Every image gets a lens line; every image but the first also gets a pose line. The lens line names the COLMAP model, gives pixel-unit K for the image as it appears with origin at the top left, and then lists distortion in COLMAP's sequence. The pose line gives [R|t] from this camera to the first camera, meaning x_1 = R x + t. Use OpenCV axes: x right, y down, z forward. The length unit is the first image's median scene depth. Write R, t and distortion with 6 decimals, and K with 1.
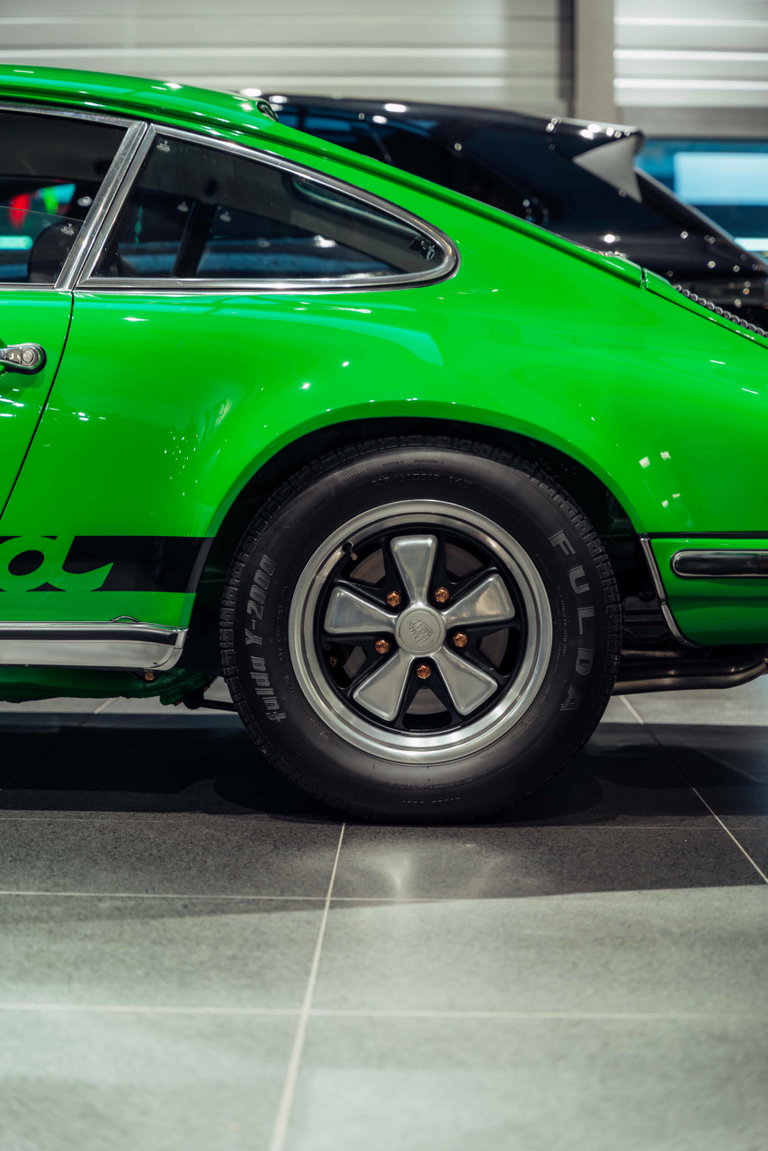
lens RADIAL K [[2305.0, 0, 384.0], [0, 2305.0, 575.5], [0, 0, 1]] dist [0.035094, -2.110430]
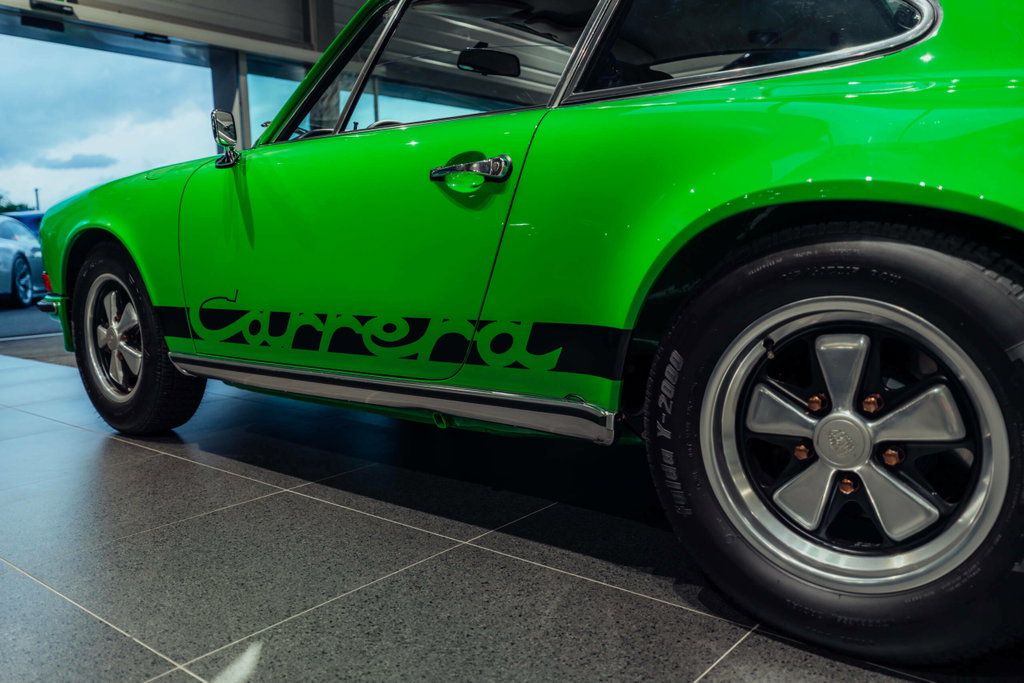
lens RADIAL K [[819.7, 0, 512.8], [0, 819.7, 348.4], [0, 0, 1]] dist [0.004168, 0.005599]
pose [[0.786496, 0.054132, -0.615219, 0.108984], [-0.002220, 0.996393, 0.084834, -0.038788], [0.617592, -0.065356, 0.783779, 0.672843]]
